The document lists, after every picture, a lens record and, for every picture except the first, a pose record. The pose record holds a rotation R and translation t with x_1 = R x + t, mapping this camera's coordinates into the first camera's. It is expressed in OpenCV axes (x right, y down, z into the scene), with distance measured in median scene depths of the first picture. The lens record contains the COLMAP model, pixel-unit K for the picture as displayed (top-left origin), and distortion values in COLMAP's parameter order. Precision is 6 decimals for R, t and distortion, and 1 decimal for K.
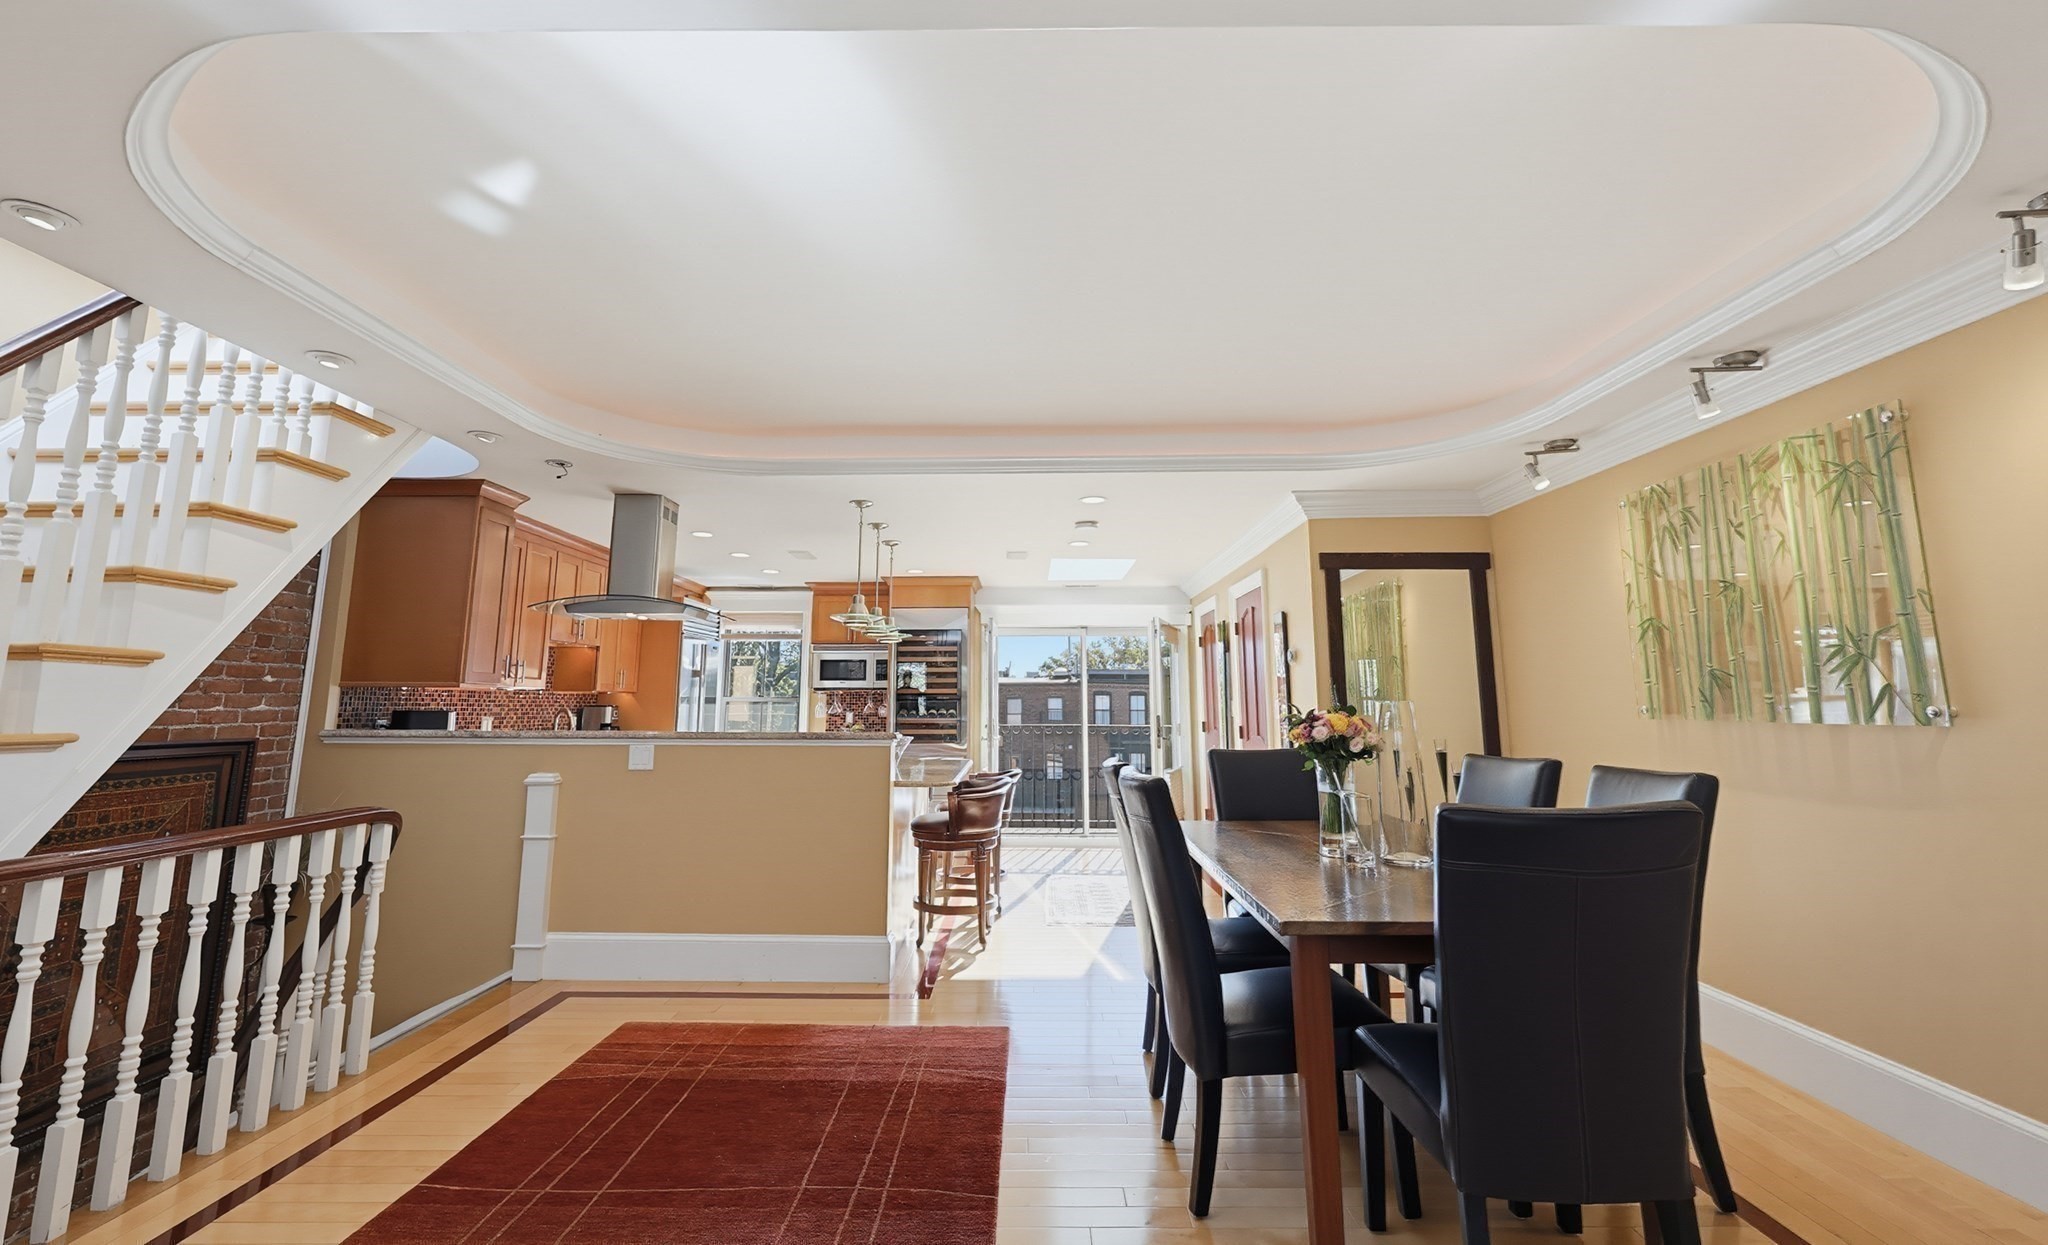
lens RADIAL K [[895.1, 0, 1014.0], [0, 895.1, 565.8], [0, 0, 1]] dist [-0.000575, 0.000276]
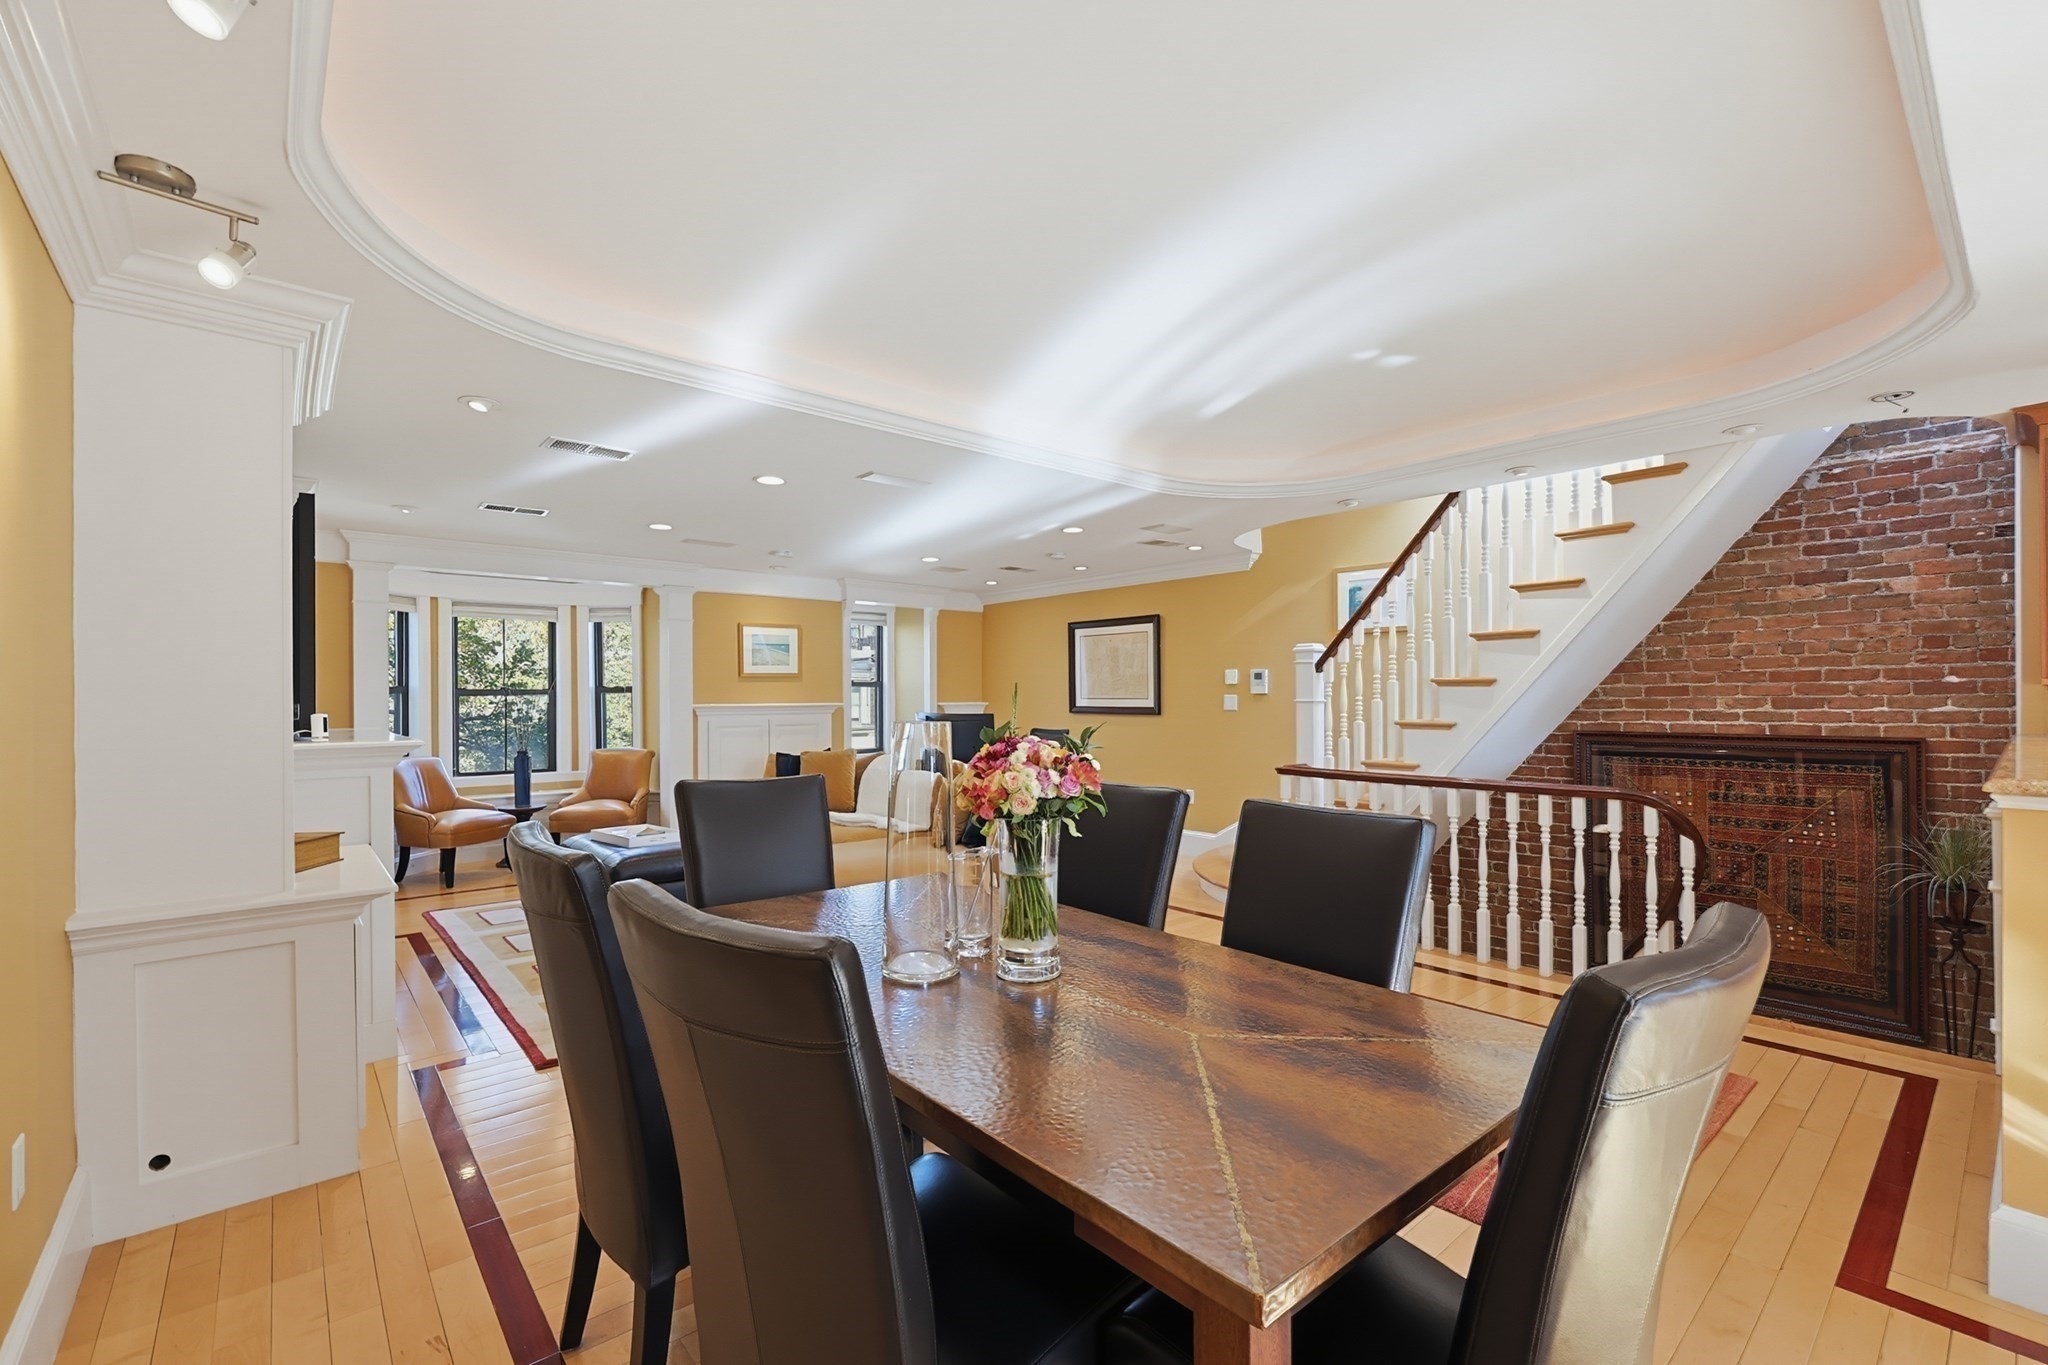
lens RADIAL K [[876.3, 0, 1033.2], [0, 876.3, 695.1], [0, 0, 1]] dist [-0.000013, -0.000110]
pose [[-0.741967, 0.000585, -0.670436, 0.458962], [0.110010, 0.986552, -0.120887, 0.125106], [0.661349, -0.163449, -0.732053, 0.871840]]
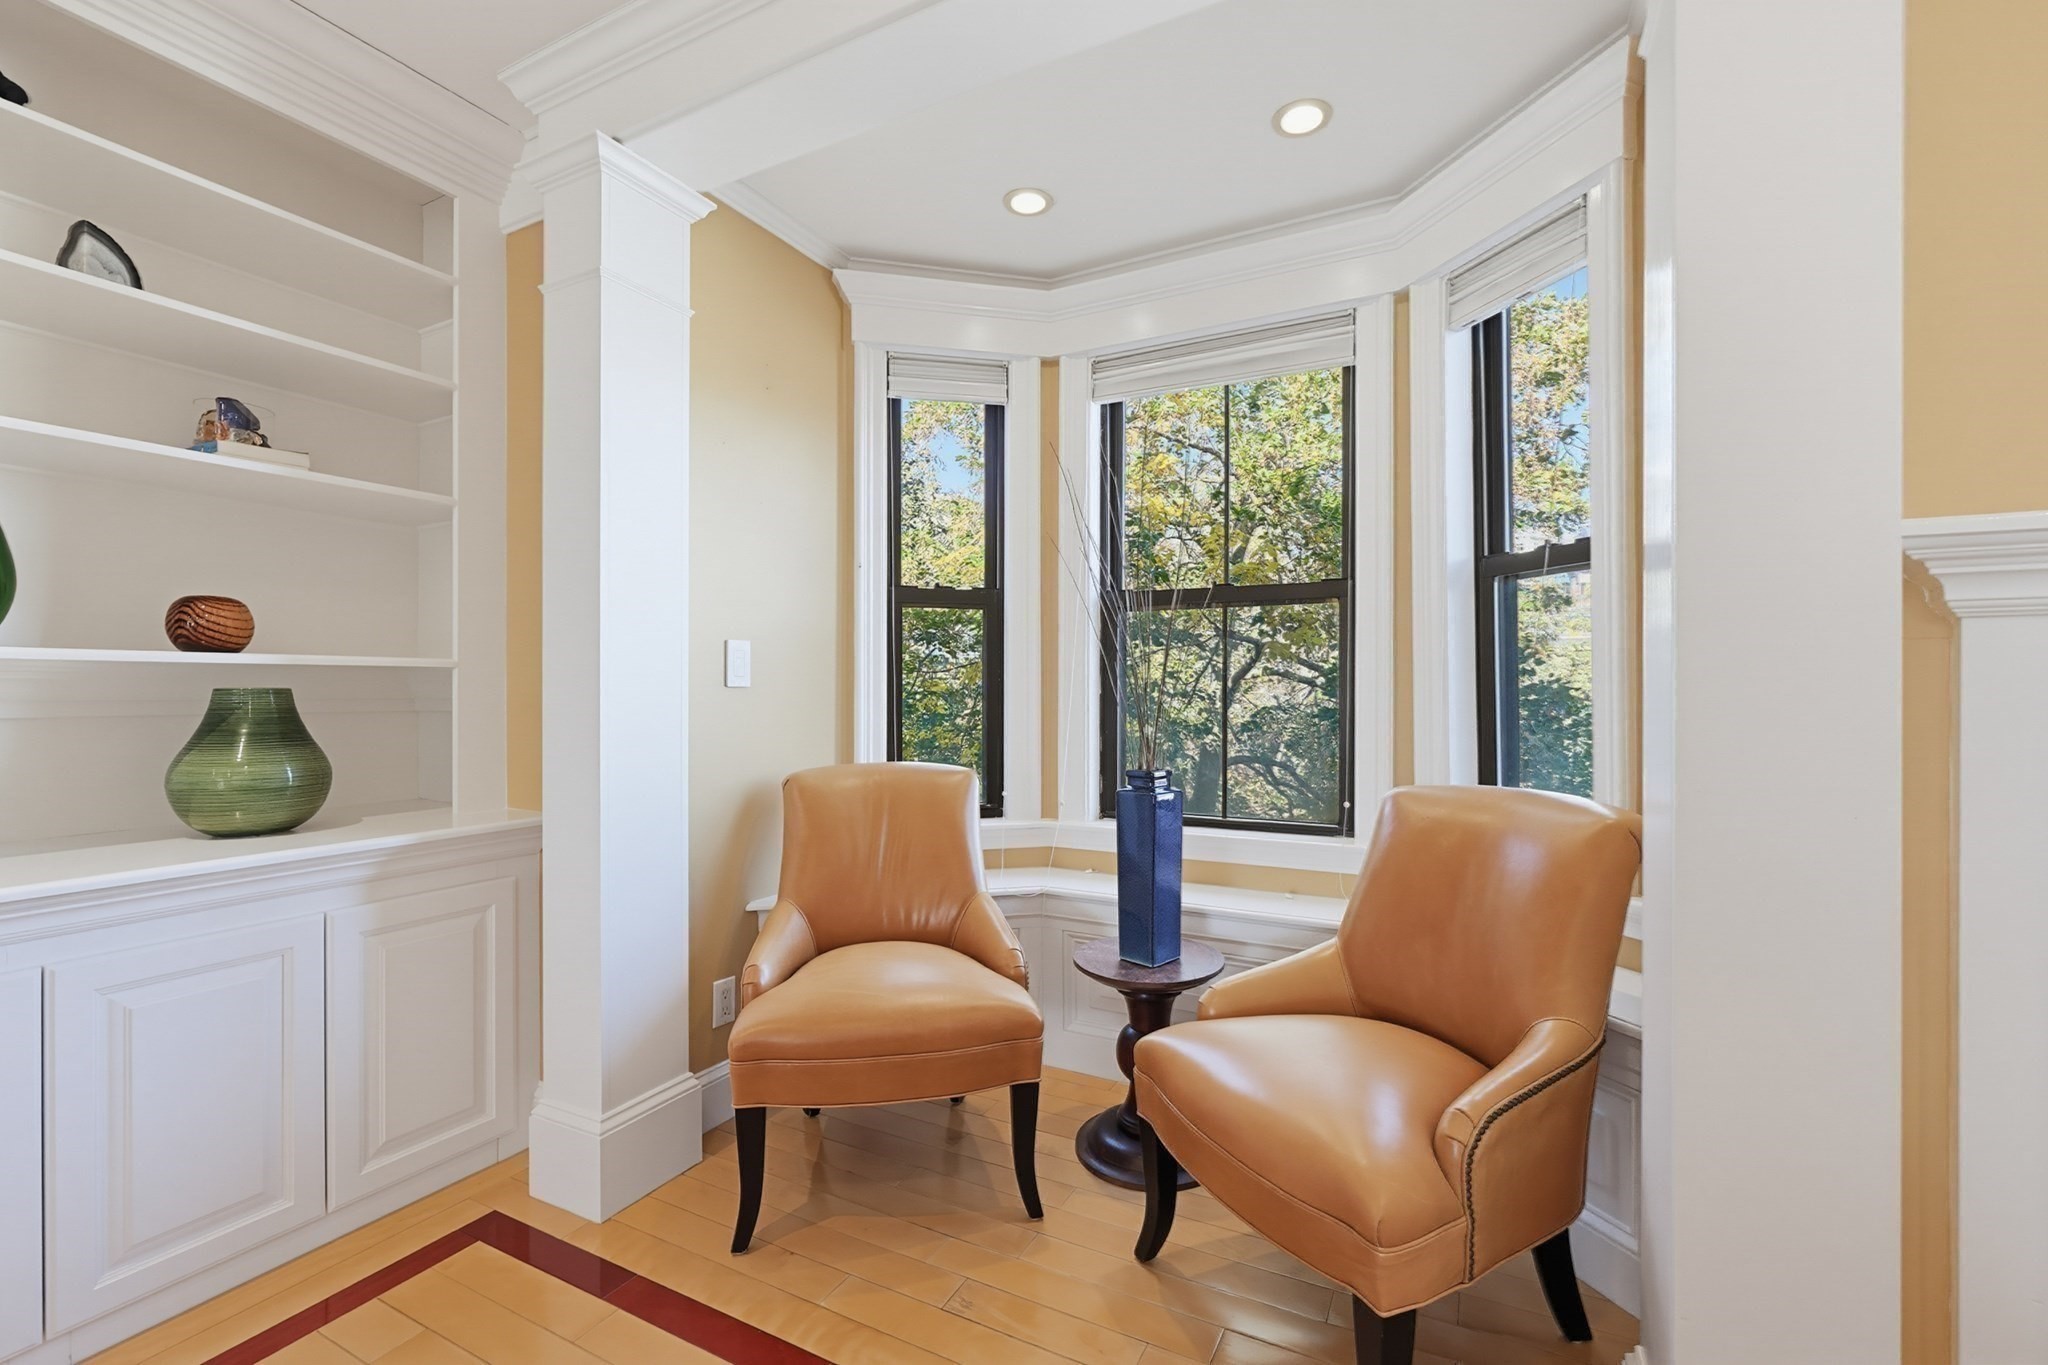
lens RADIAL K [[880.8, 0, 1024.0], [0, 880.8, 682.5], [0, 0, 1]] dist [-0.000775, -0.000072]
pose [[-0.895266, 0.001640, 0.445529, -0.011685], [-0.072028, 0.986306, -0.148367, -0.022612], [-0.439672, -0.164918, -0.882888, -0.326076]]
